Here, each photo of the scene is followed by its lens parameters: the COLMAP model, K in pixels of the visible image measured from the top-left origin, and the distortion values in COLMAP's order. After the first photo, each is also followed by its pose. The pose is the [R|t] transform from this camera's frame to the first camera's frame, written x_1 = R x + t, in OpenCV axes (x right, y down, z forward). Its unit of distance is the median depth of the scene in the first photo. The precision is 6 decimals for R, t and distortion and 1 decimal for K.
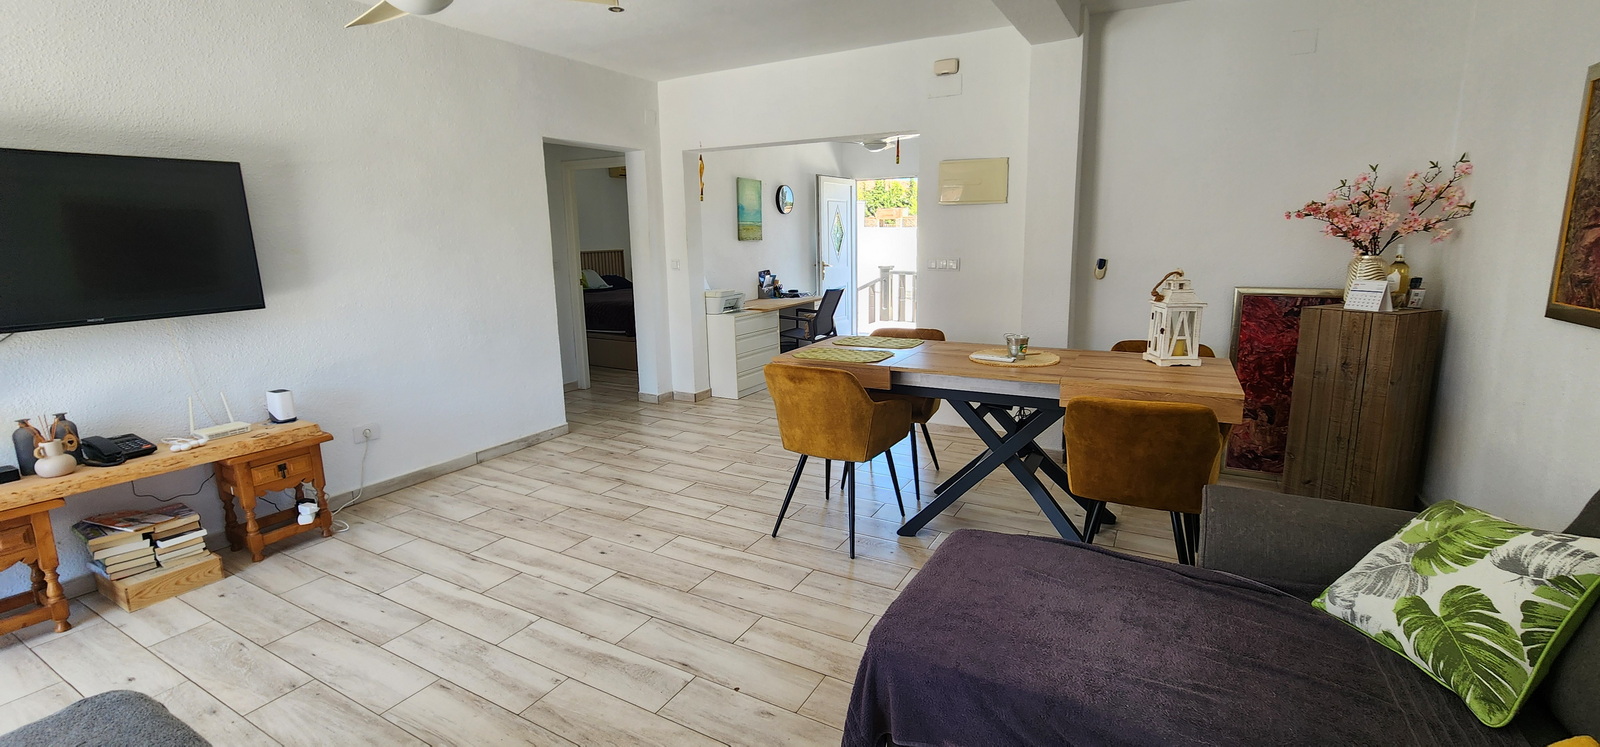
lens RADIAL K [[715.4, 0, 805.0], [0, 715.4, 376.1], [0, 0, 1]] dist [0.000084, -0.000037]
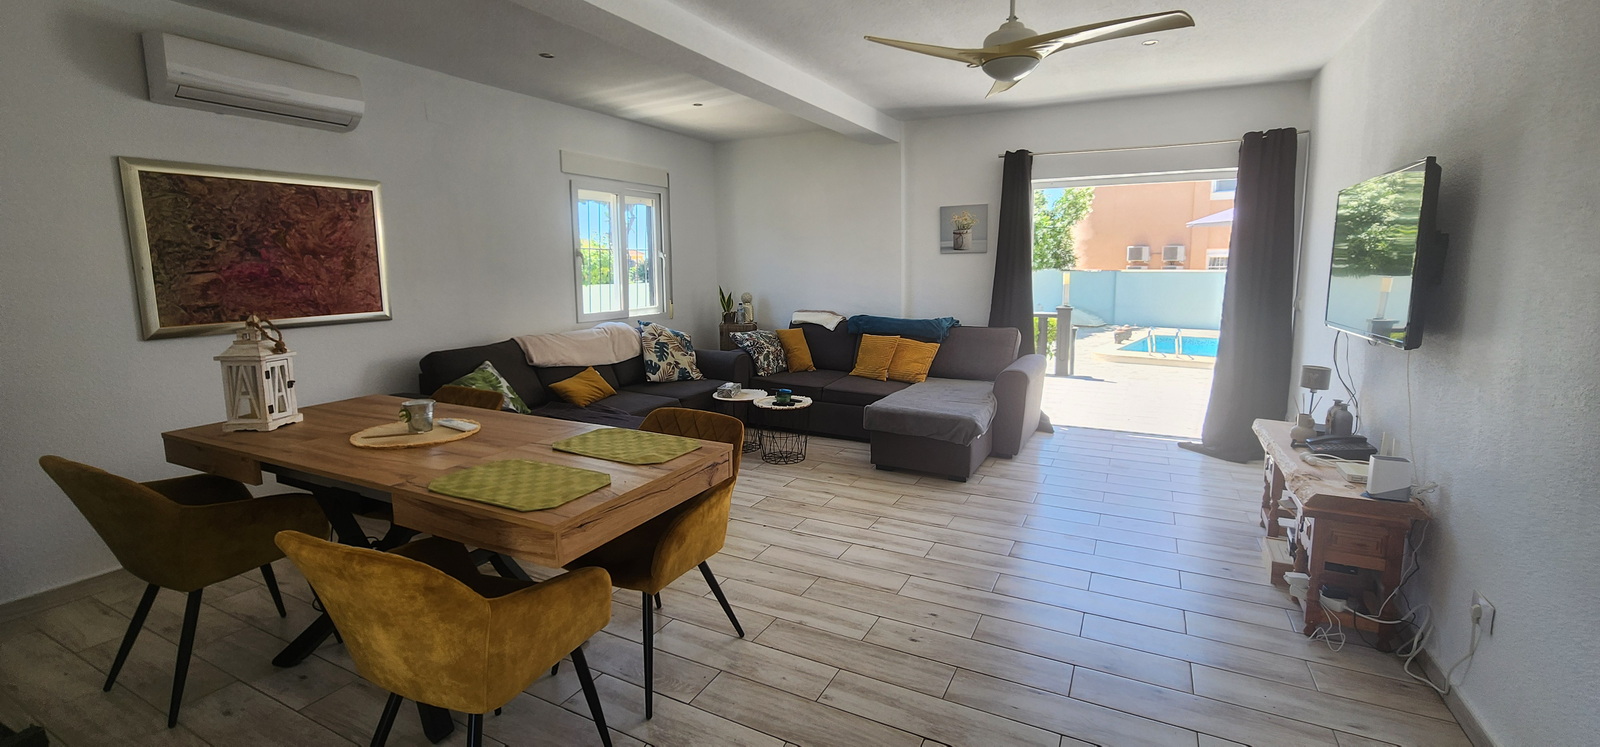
lens RADIAL K [[725.1, 0, 795.6], [0, 725.1, 371.9], [0, 0, 1]] dist [0.002639, 0.000128]
pose [[-0.999590, 0.023788, -0.015928, -0.104754], [0.017121, 0.942648, 0.333348, -0.351113], [0.022944, 0.332938, -0.942669, 1.781287]]
